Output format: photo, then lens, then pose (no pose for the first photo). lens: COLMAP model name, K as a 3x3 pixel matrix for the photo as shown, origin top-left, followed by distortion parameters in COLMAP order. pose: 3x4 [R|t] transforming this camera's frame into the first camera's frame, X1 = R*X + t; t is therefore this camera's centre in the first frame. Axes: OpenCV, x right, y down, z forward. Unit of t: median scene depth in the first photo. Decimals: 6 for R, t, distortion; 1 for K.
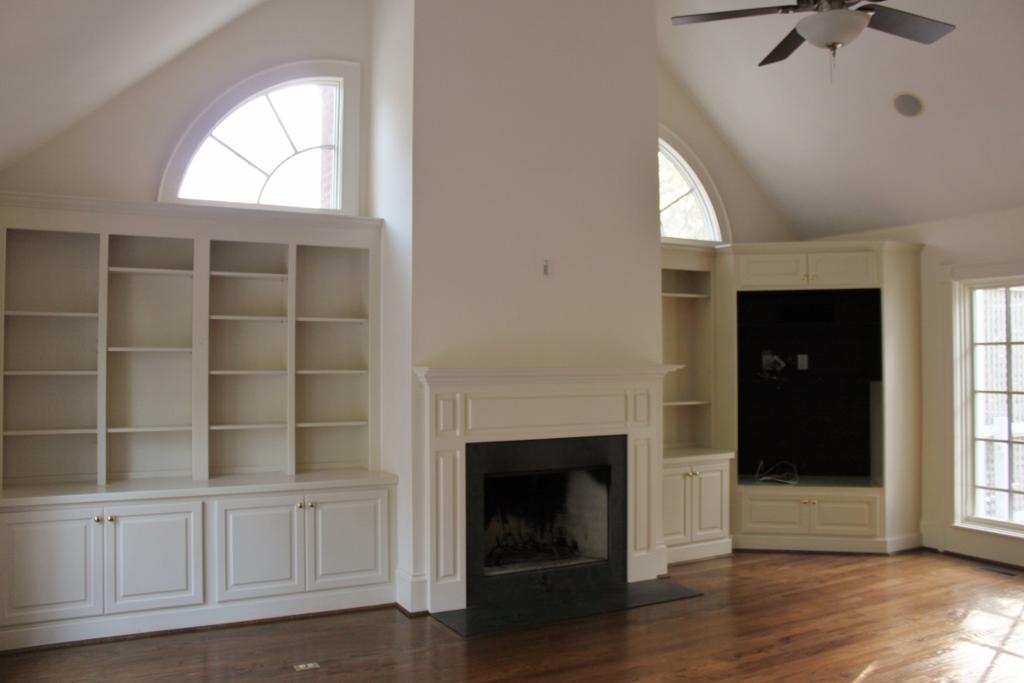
lens RADIAL K [[857.4, 0, 509.9], [0, 857.4, 336.8], [0, 0, 1]] dist [-0.117057, 0.053502]
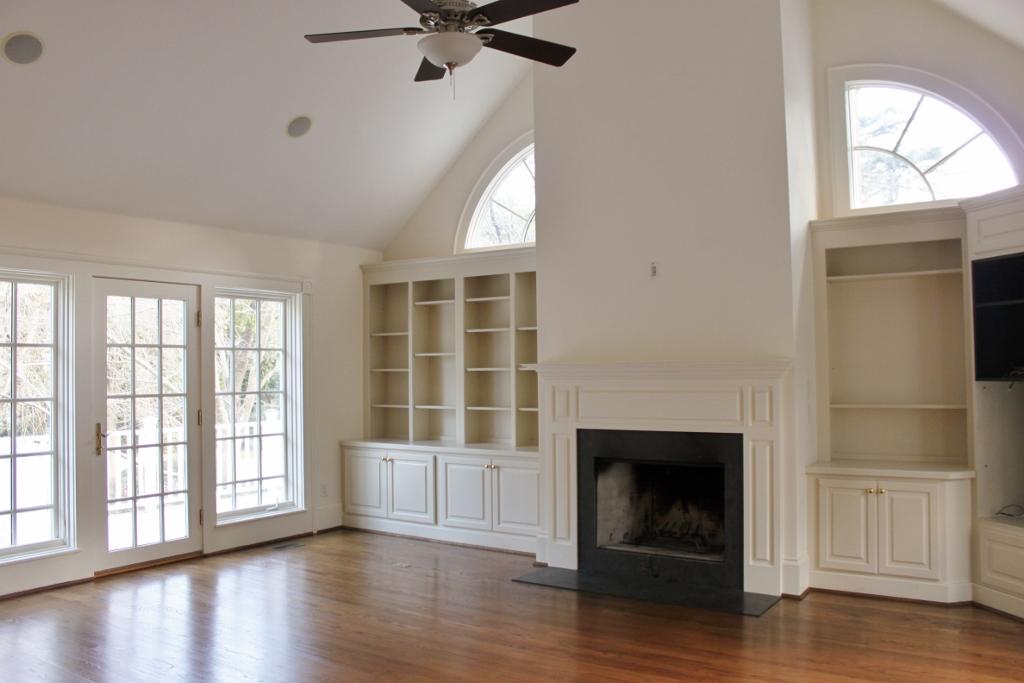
lens RADIAL K [[857.4, 0, 507.6], [0, 857.4, 349.6], [0, 0, 1]] dist [-0.117057, 0.053502]
pose [[0.464344, -0.022654, -0.885365, 0.952658], [0.035150, 0.999357, -0.007136, 0.021062], [0.884957, -0.027807, 0.464841, 0.378390]]
